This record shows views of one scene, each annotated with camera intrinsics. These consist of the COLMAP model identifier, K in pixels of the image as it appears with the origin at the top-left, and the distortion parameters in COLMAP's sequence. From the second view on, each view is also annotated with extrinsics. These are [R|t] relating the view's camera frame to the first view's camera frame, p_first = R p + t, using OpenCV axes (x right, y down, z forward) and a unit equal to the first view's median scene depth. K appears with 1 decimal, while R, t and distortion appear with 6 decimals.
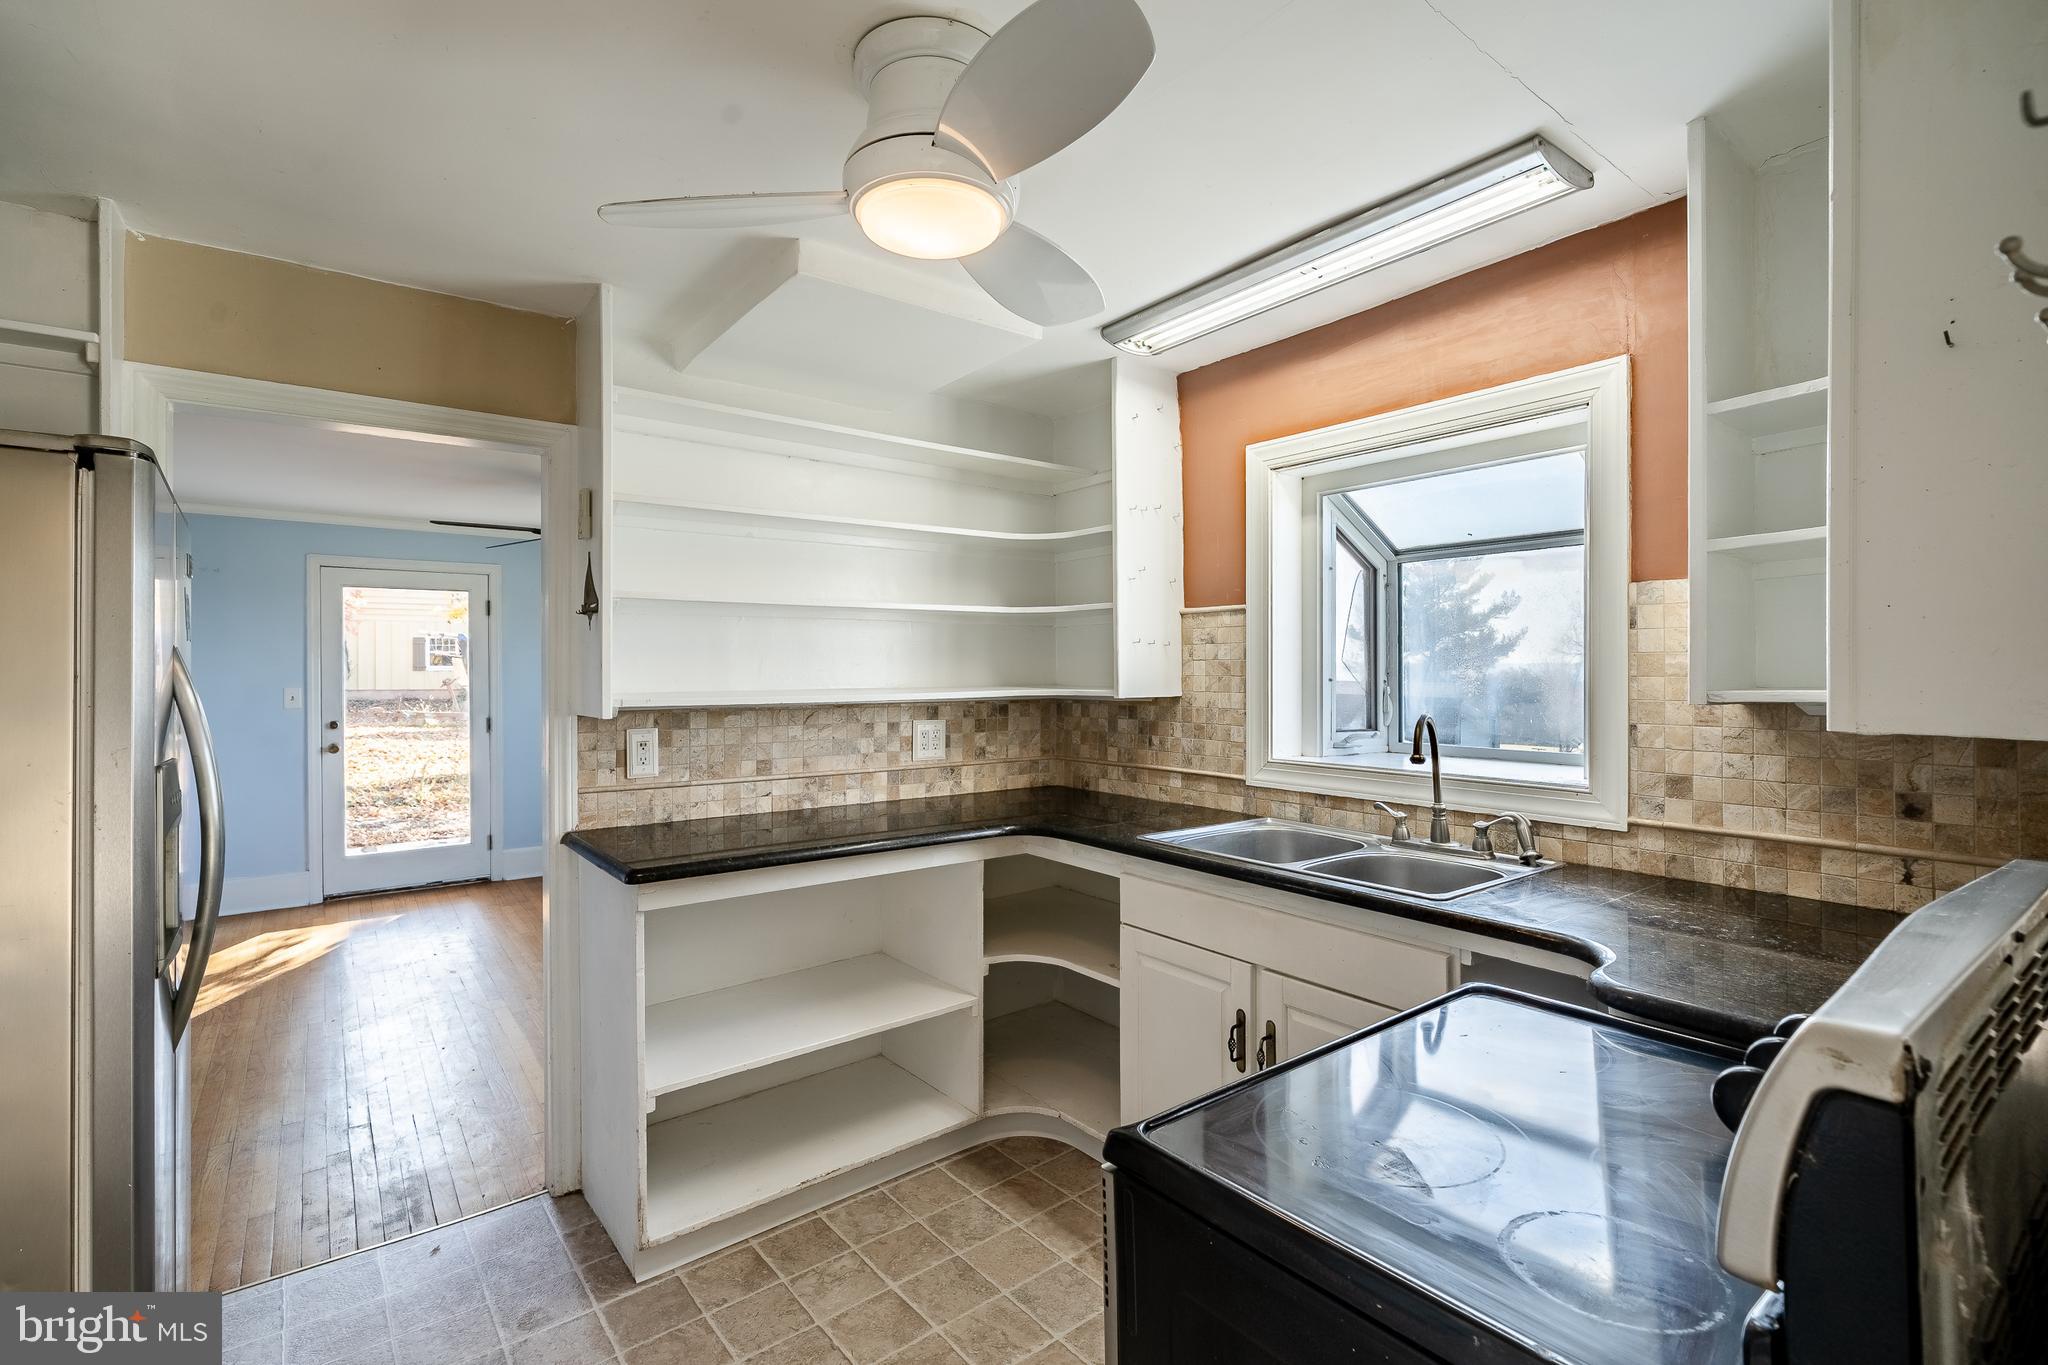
lens RADIAL K [[925.1, 0, 999.3], [0, 925.1, 677.9], [0, 0, 1]] dist [-0.004320, -0.000772]
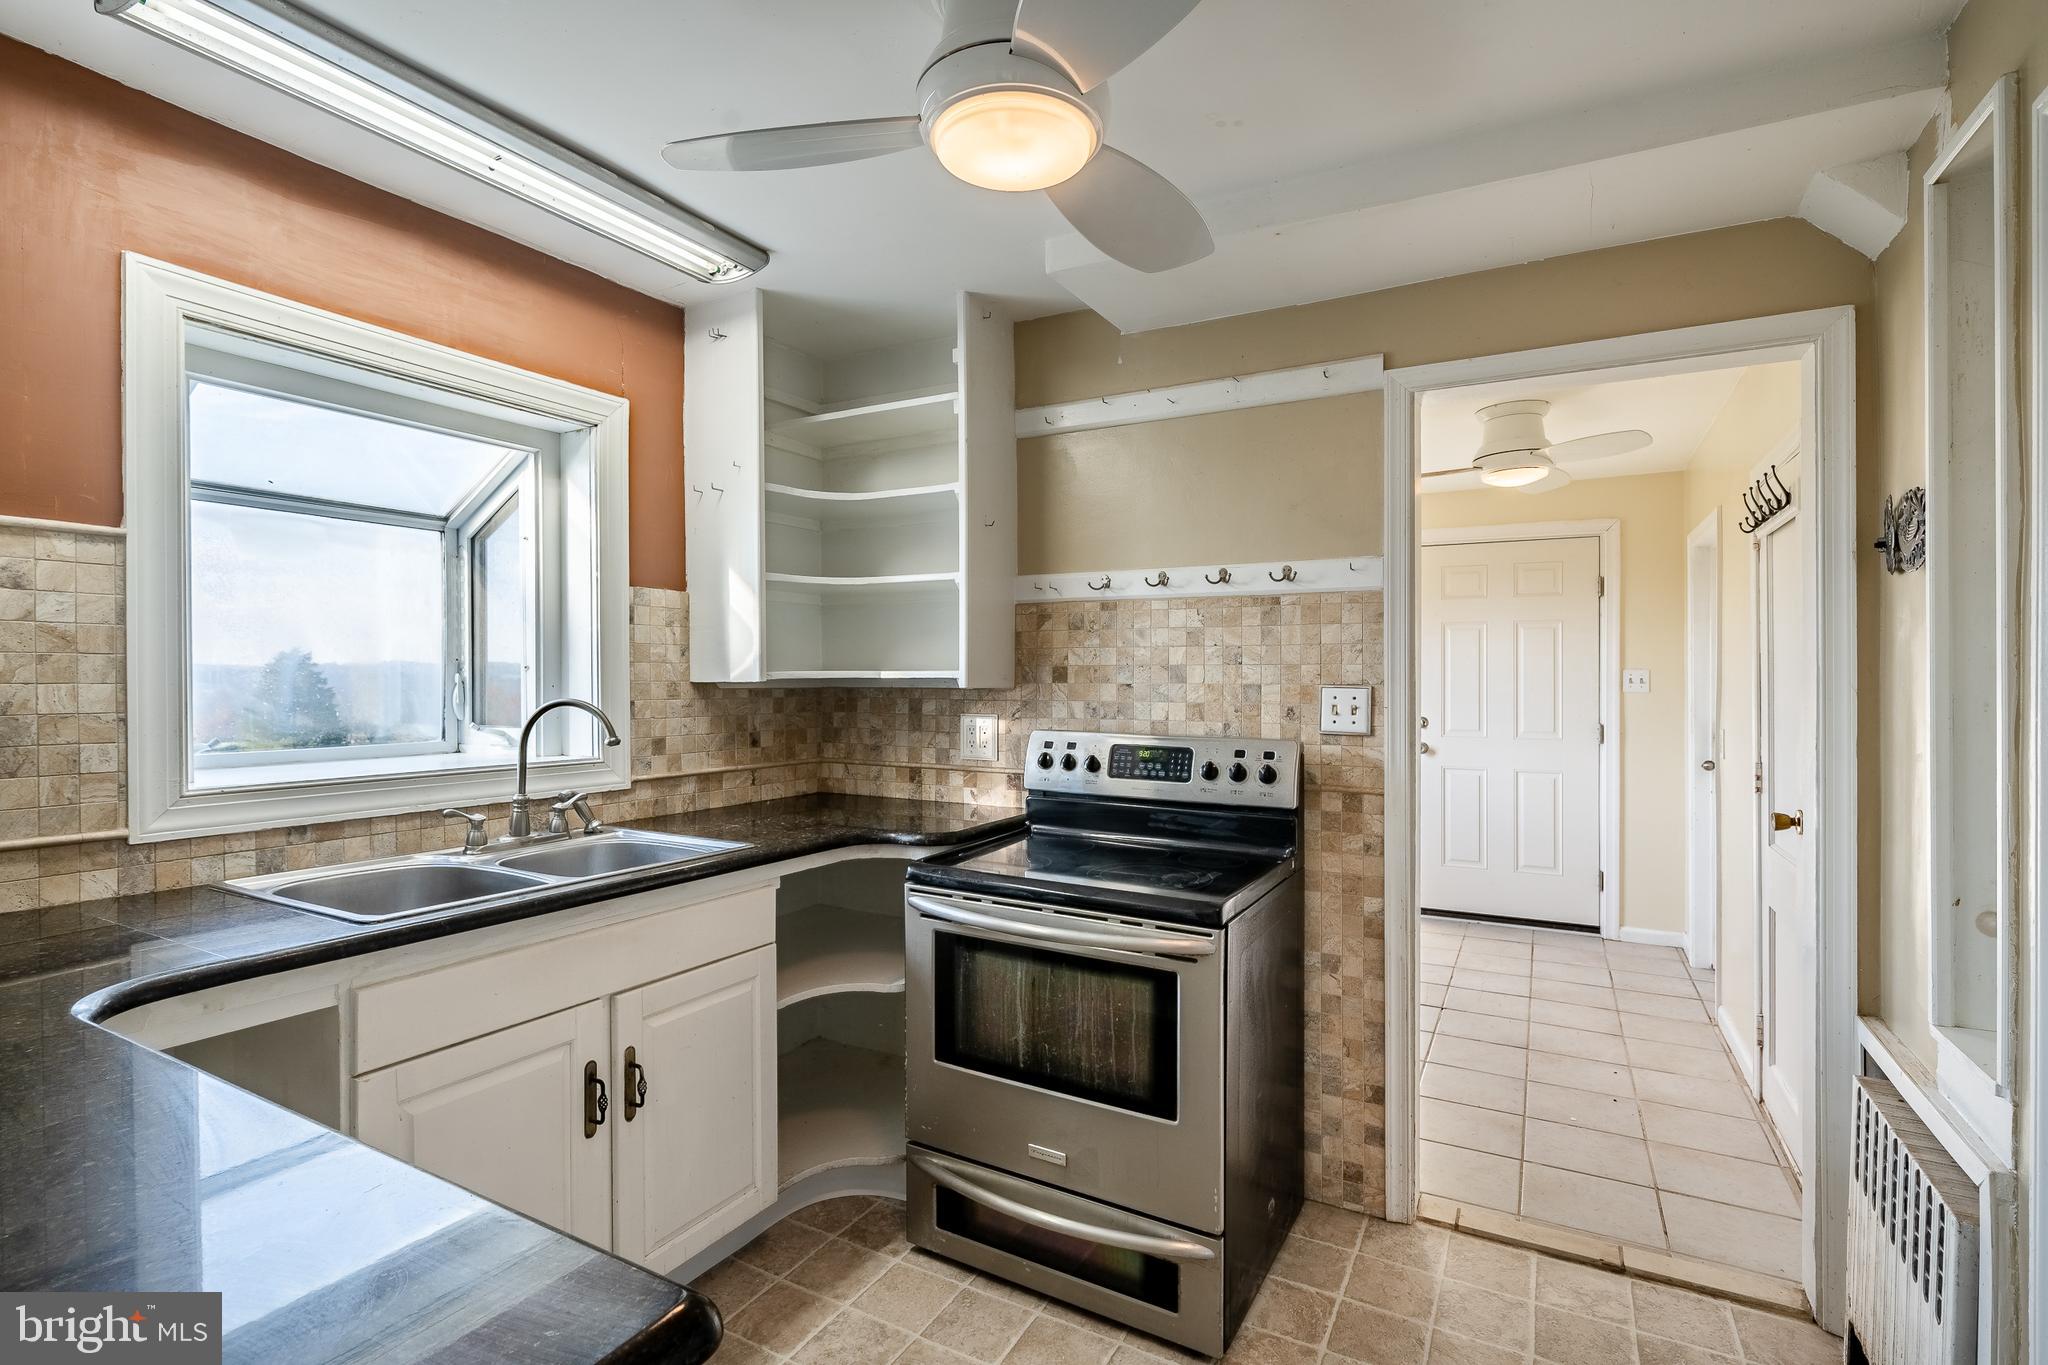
lens RADIAL K [[968.5, 0, 1016.3], [0, 968.5, 680.8], [0, 0, 1]] dist [-0.008250, 0.000634]
pose [[-0.409935, -0.002854, 0.912110, -0.556570], [0.001694, 0.999991, 0.003890, 0.014720], [-0.912113, 0.003140, -0.409927, 0.830448]]
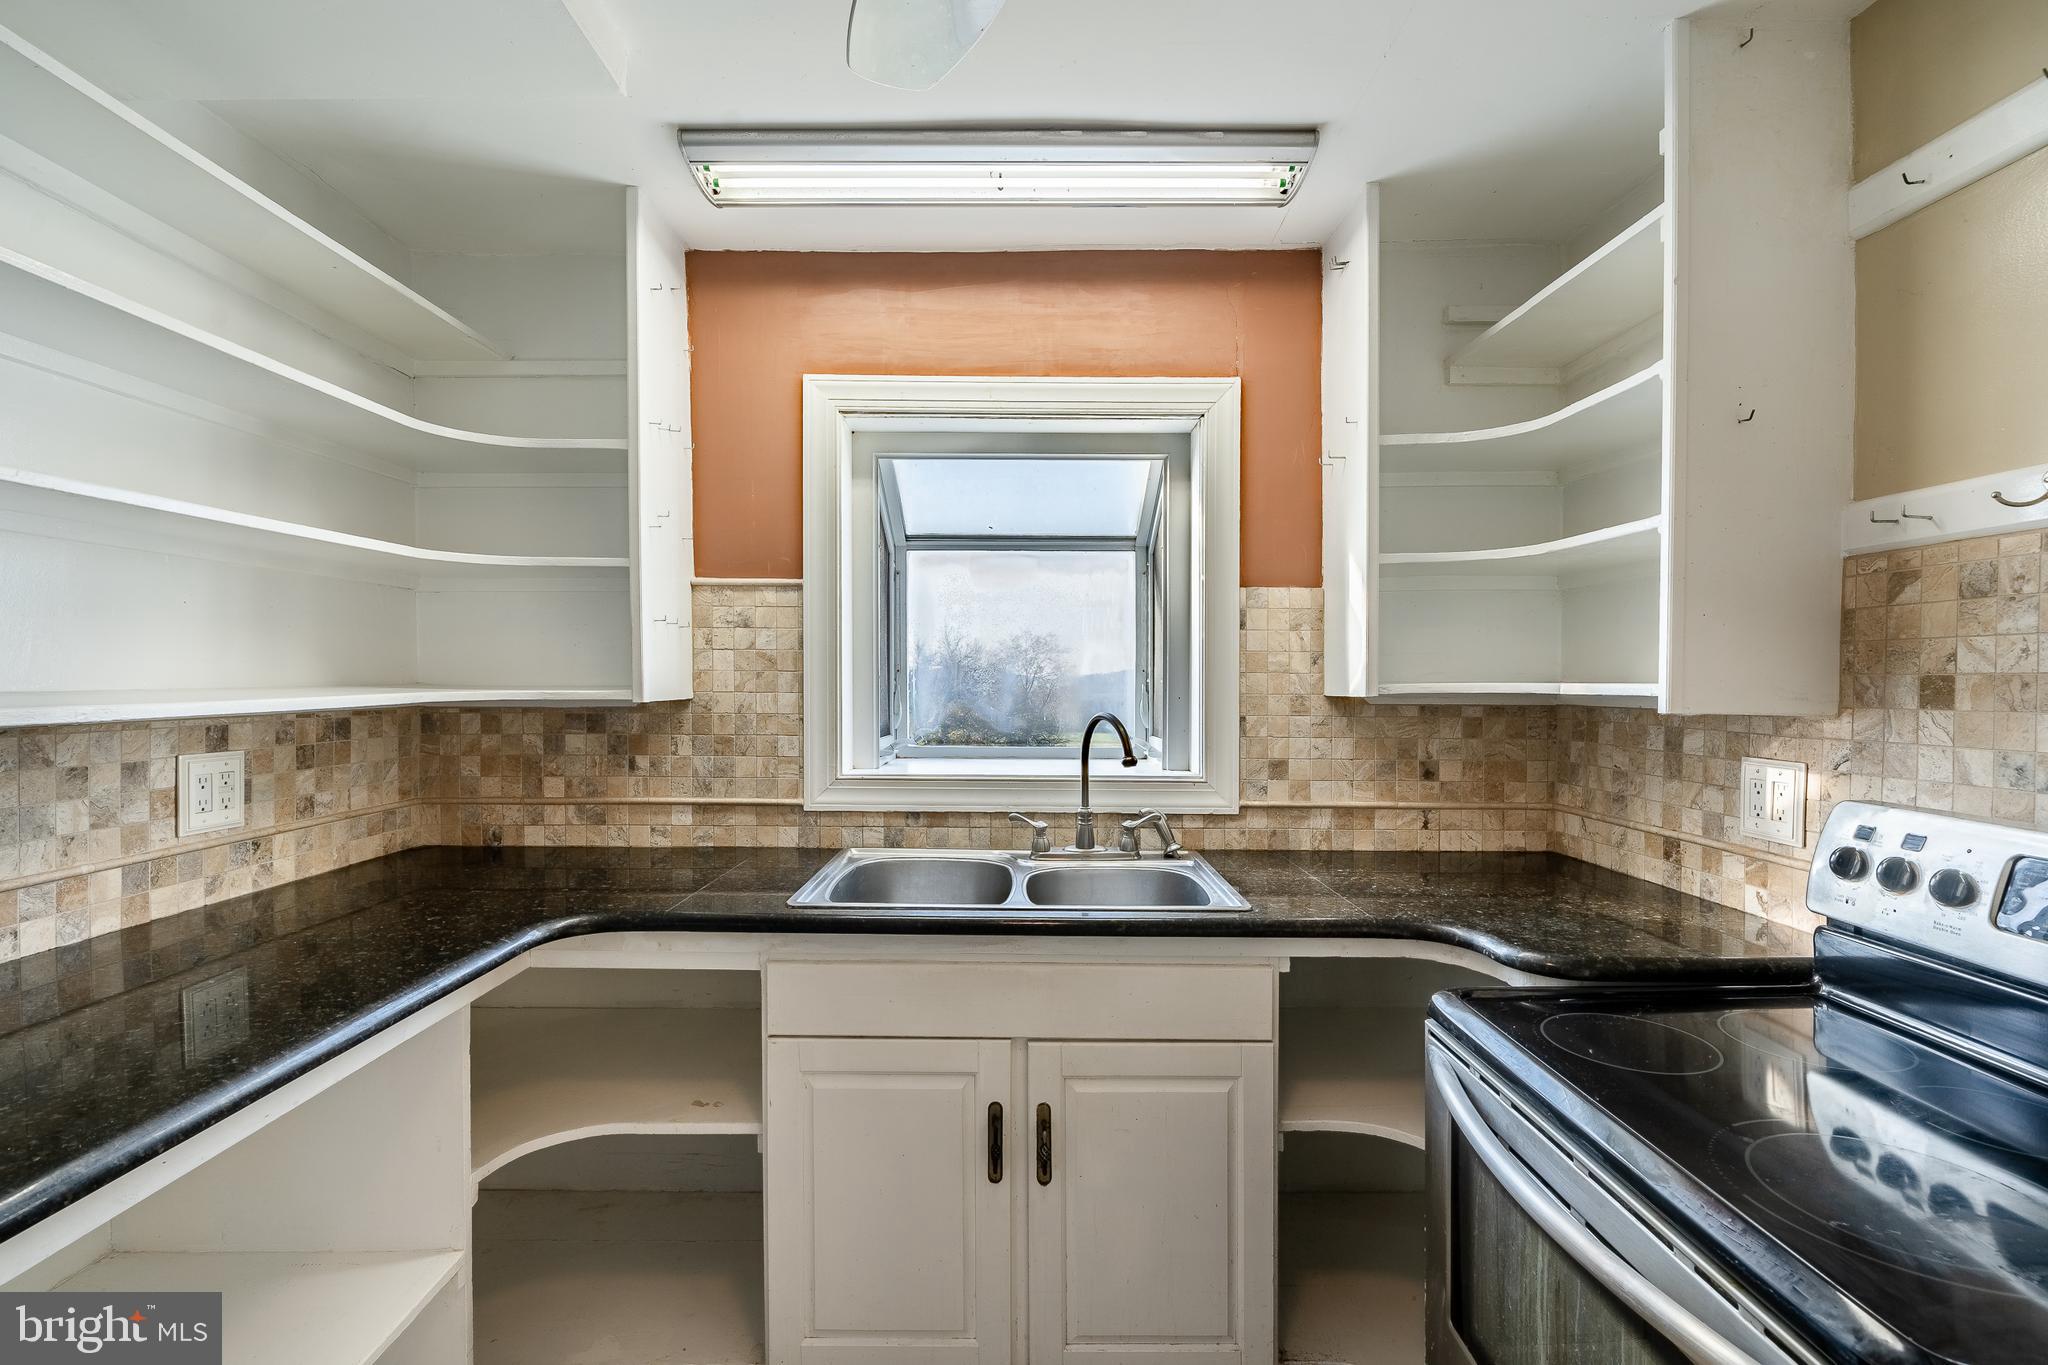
lens RADIAL K [[925.1, 0, 1016.3], [0, 925.1, 696.1], [0, 0, 1]] dist [-0.004320, -0.000772]
pose [[0.592094, -0.011978, 0.805780, -0.284051], [-0.001725, 0.999868, 0.016131, 0.006820], [-0.805867, -0.010941, 0.591995, 0.441194]]
